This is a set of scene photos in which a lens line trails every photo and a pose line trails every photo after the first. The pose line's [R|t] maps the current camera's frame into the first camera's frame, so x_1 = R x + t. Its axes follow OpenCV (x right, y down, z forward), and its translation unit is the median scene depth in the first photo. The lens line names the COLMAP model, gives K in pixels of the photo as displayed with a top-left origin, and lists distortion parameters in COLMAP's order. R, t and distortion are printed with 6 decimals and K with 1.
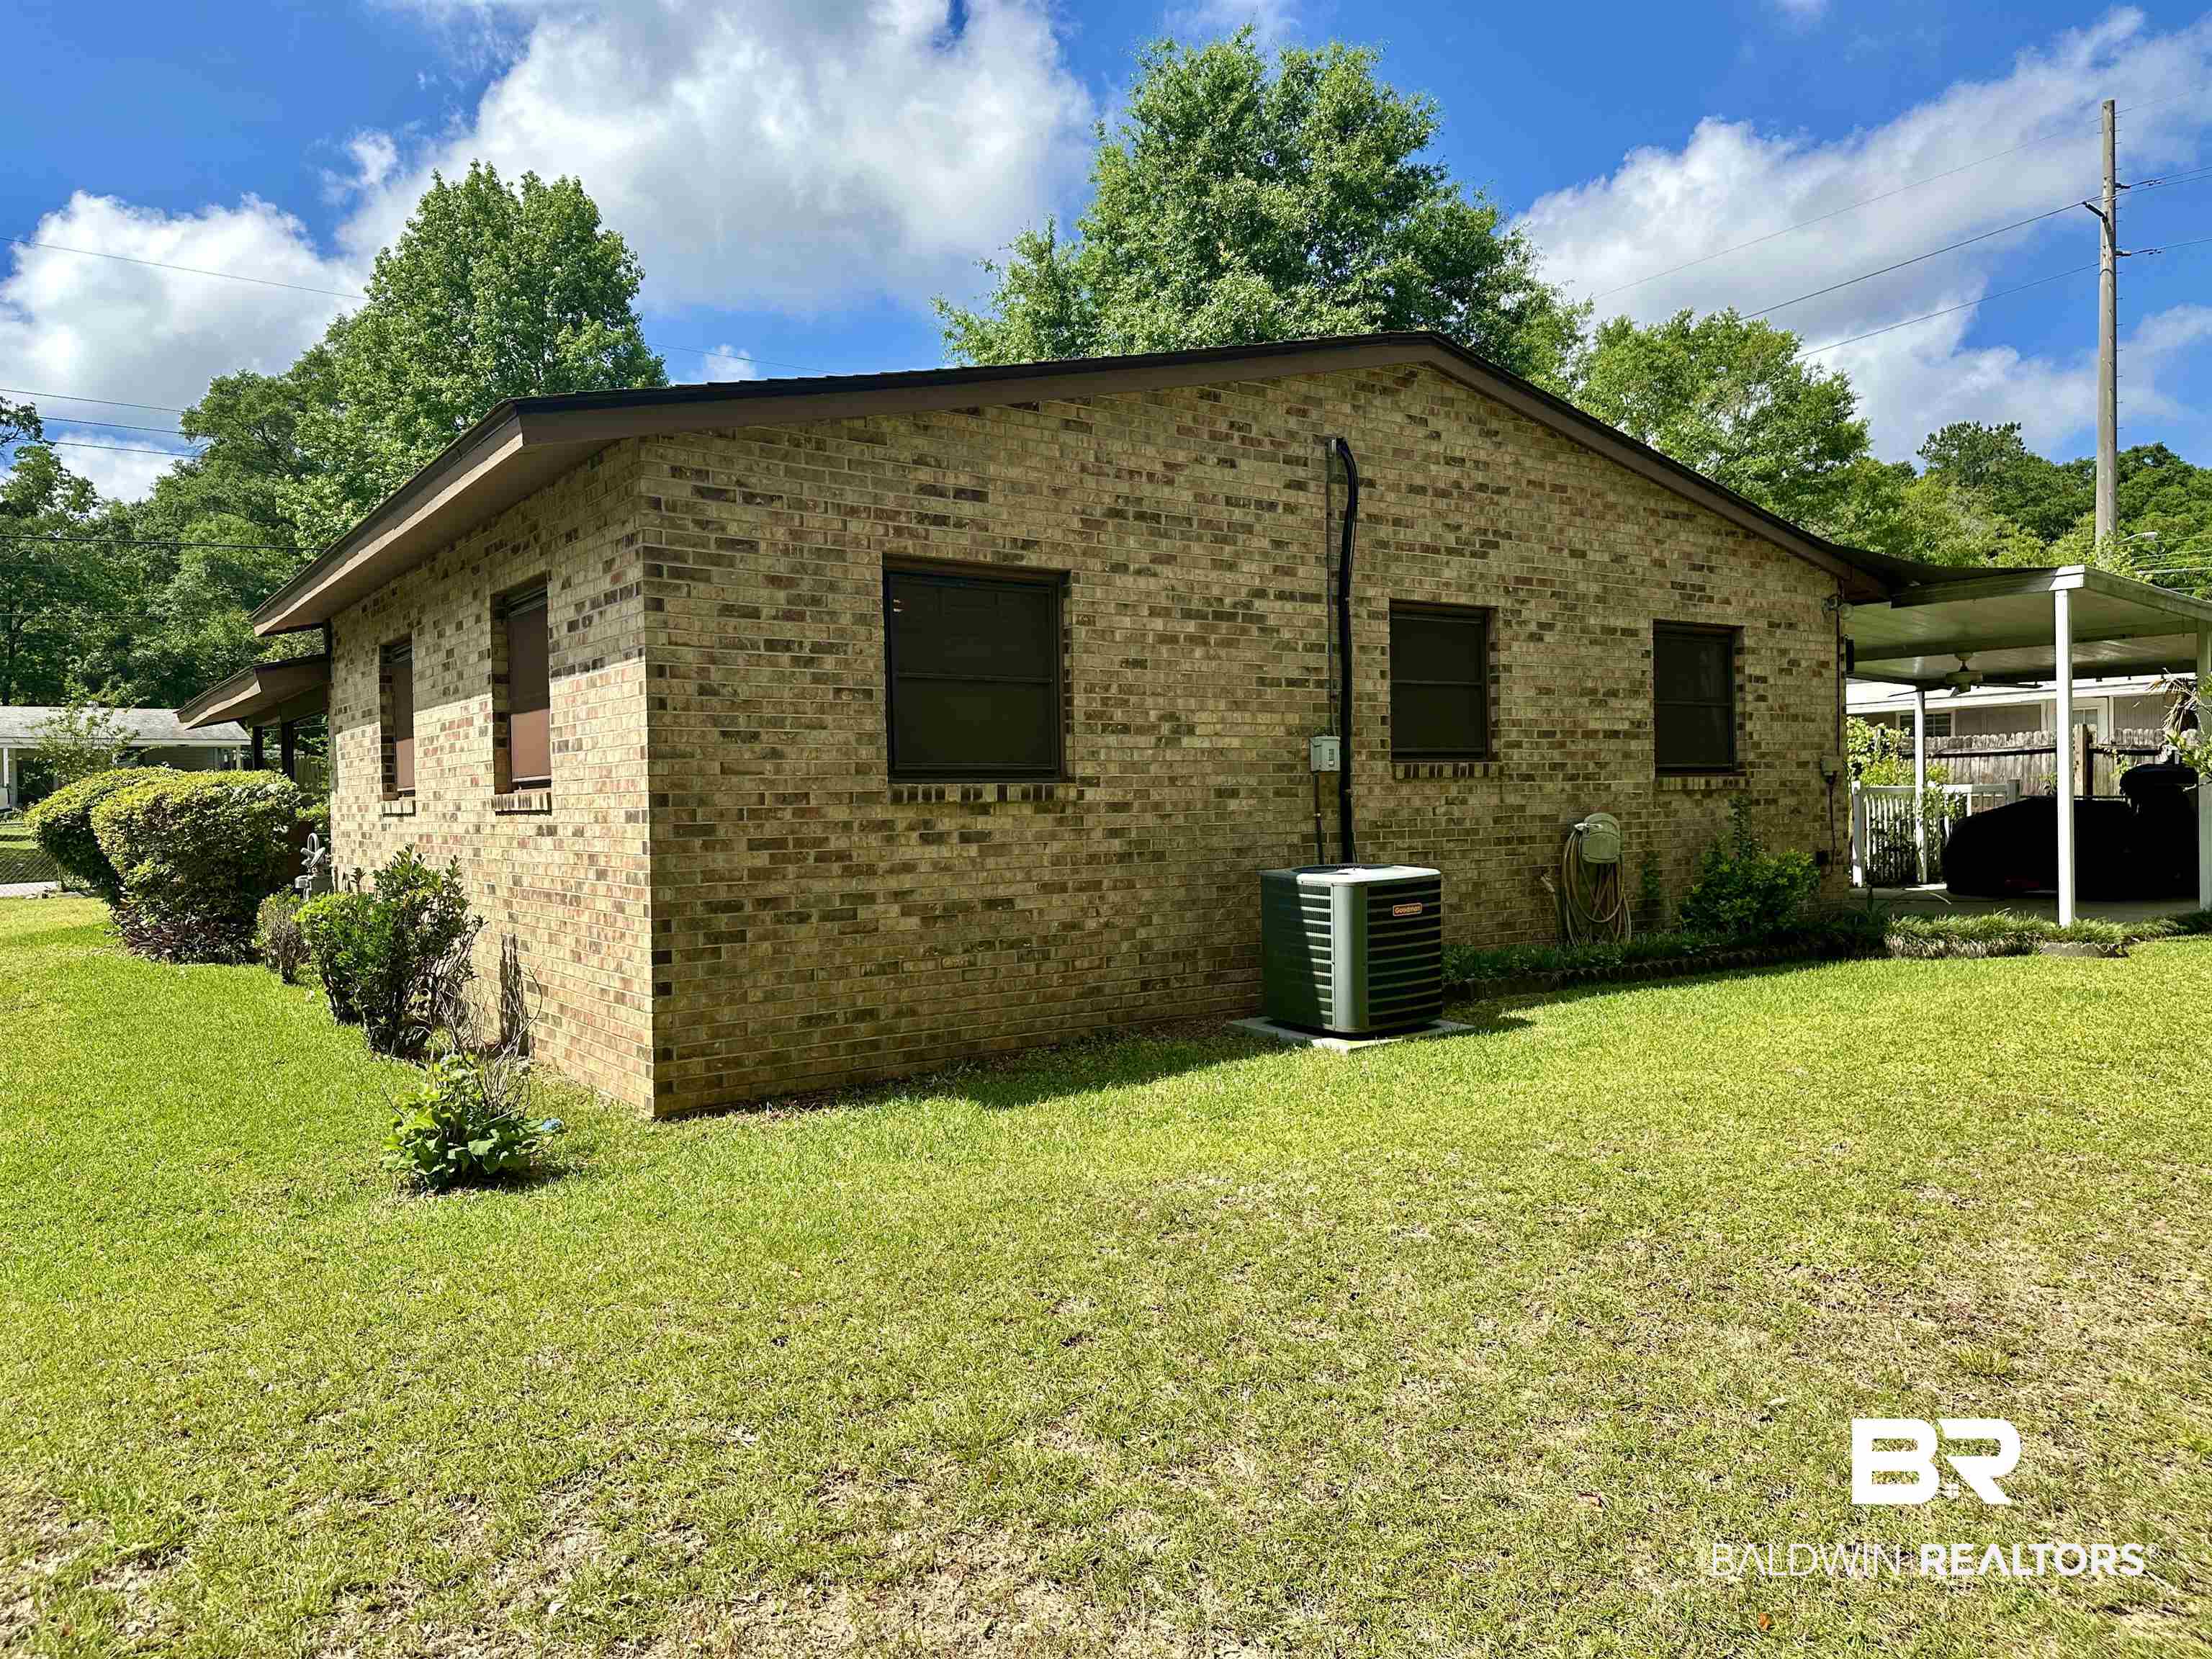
lens RADIAL K [[1515.5, 0, 1128.2], [0, 1515.5, 805.5], [0, 0, 1]] dist [0.007467, -0.032256]
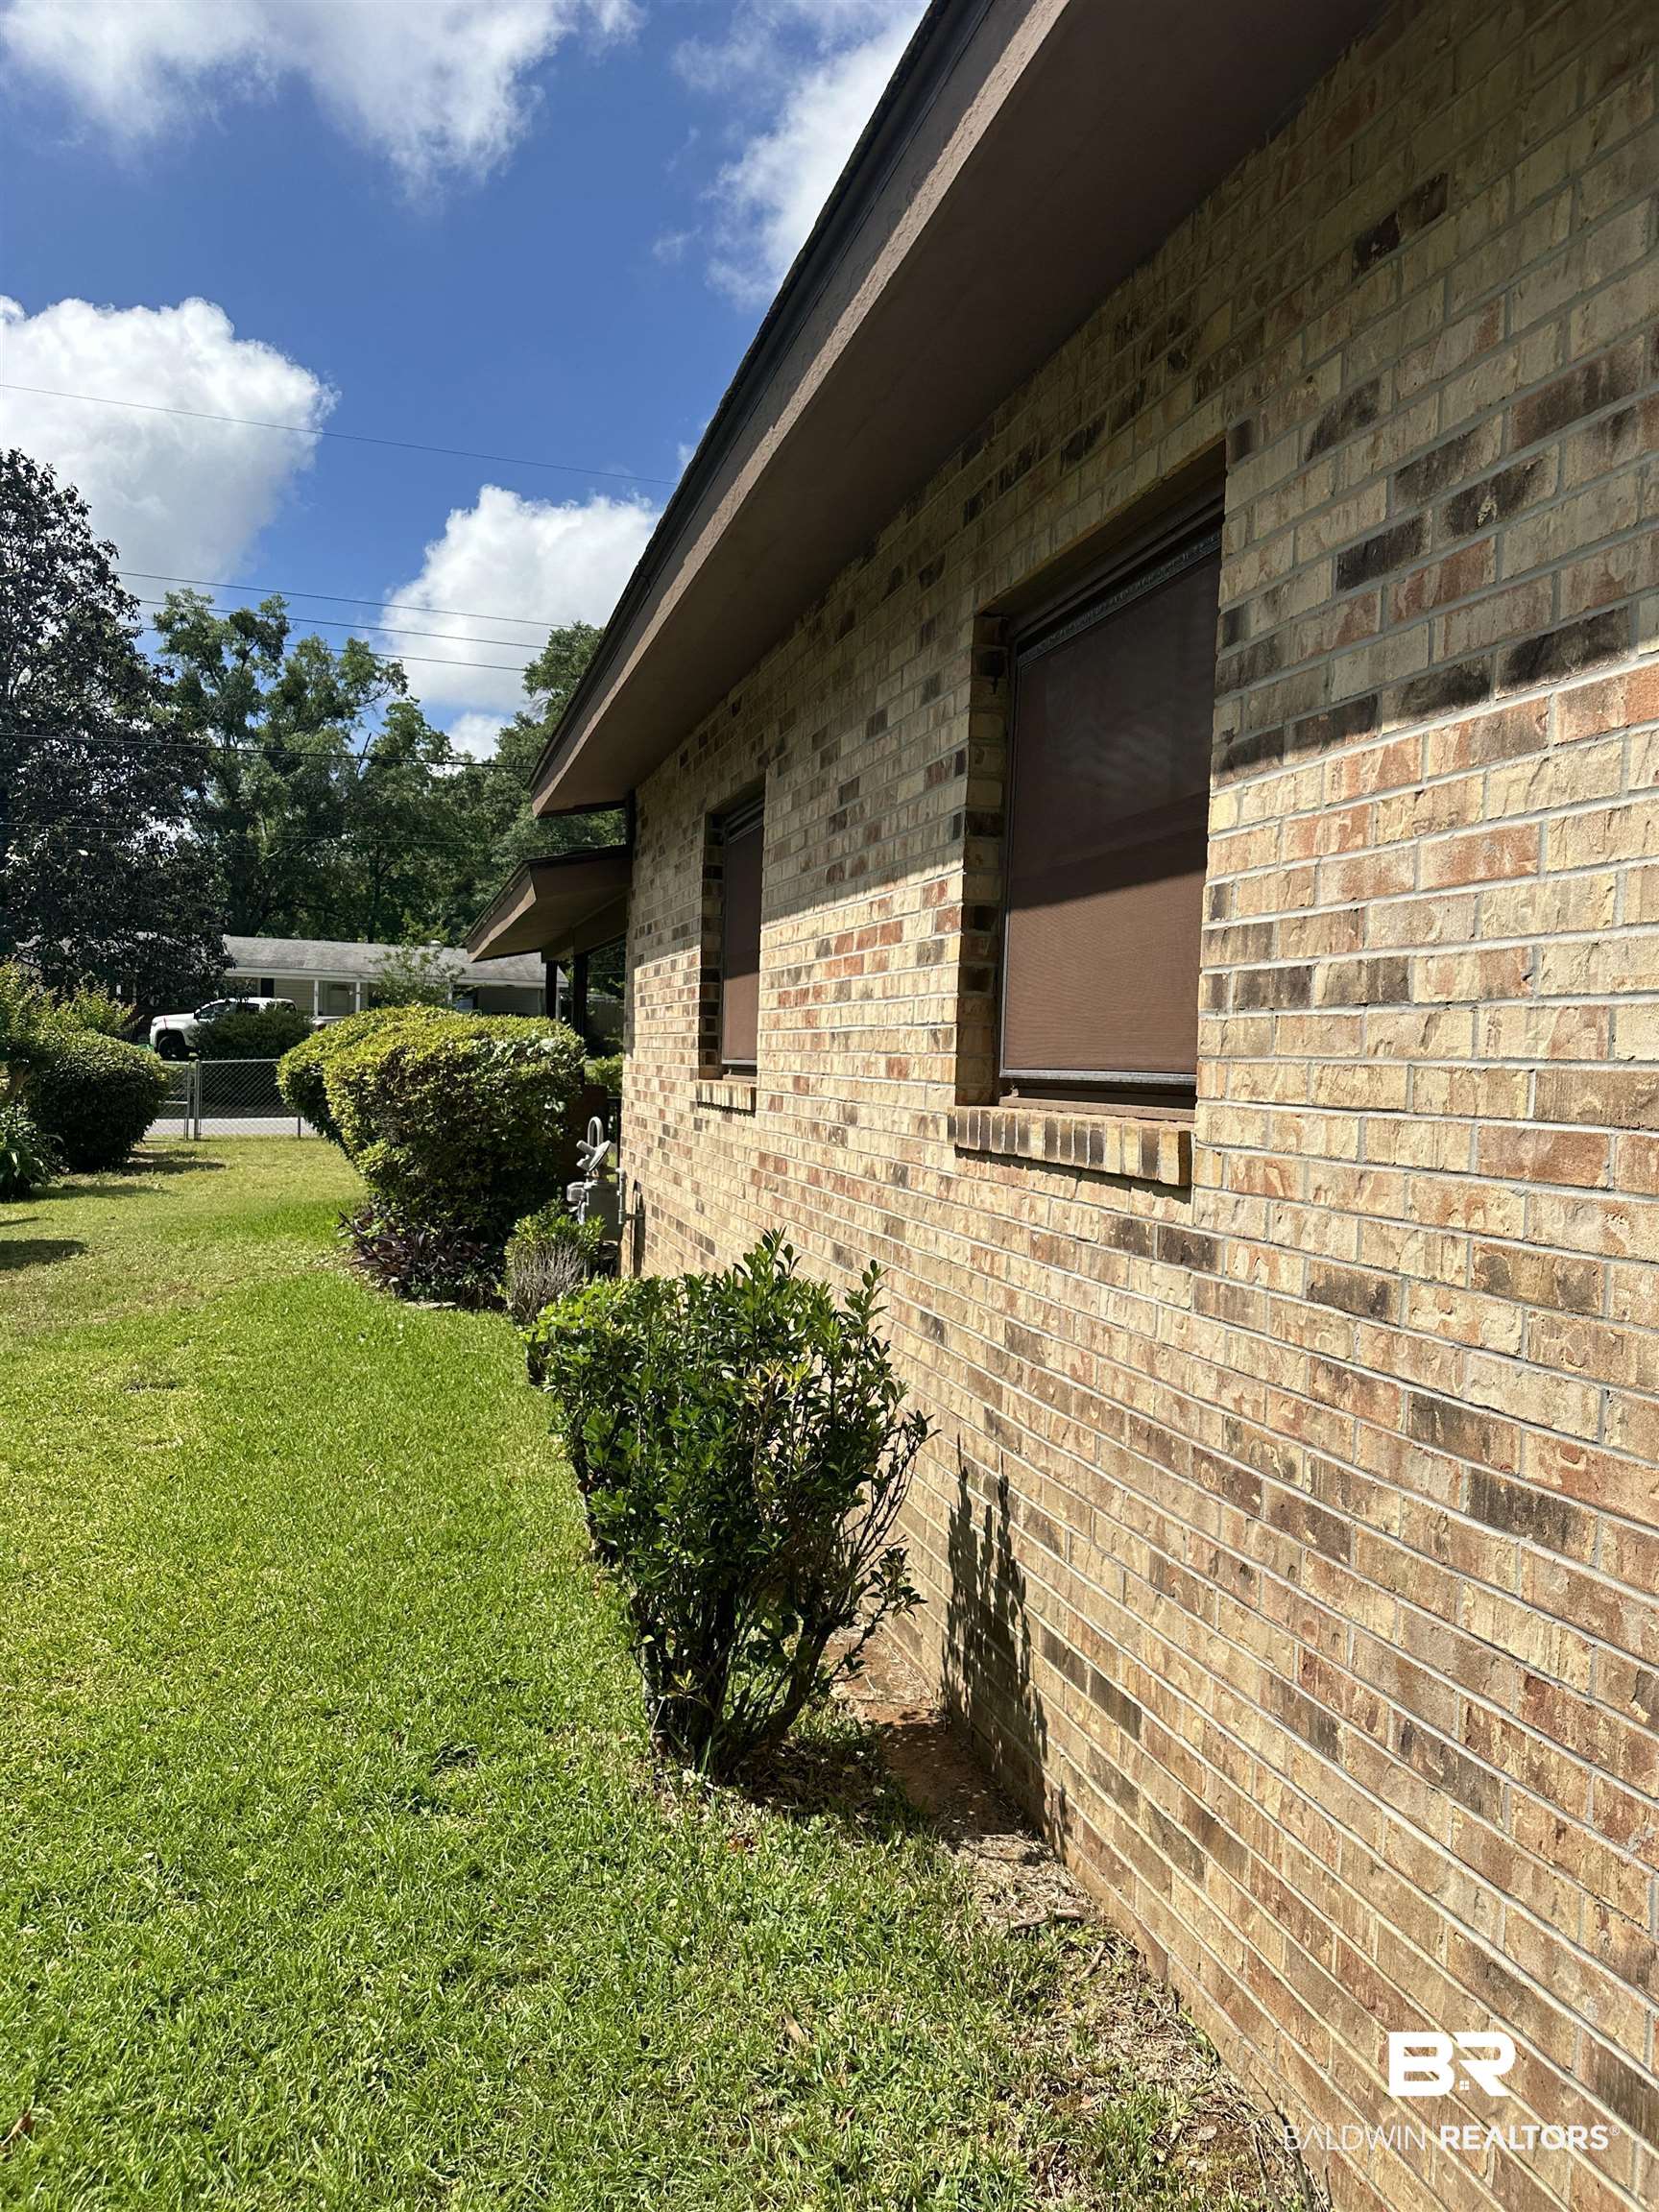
lens RADIAL K [[1515.5, 0, 833.0], [0, 1515.5, 1115.5], [0, 0, 1]] dist [0.007467, -0.032256]
pose [[0.935722, 0.062870, -0.347091, -0.229315], [-0.052739, 0.997863, 0.038569, -0.013939], [0.348775, -0.017785, 0.937038, 0.450201]]
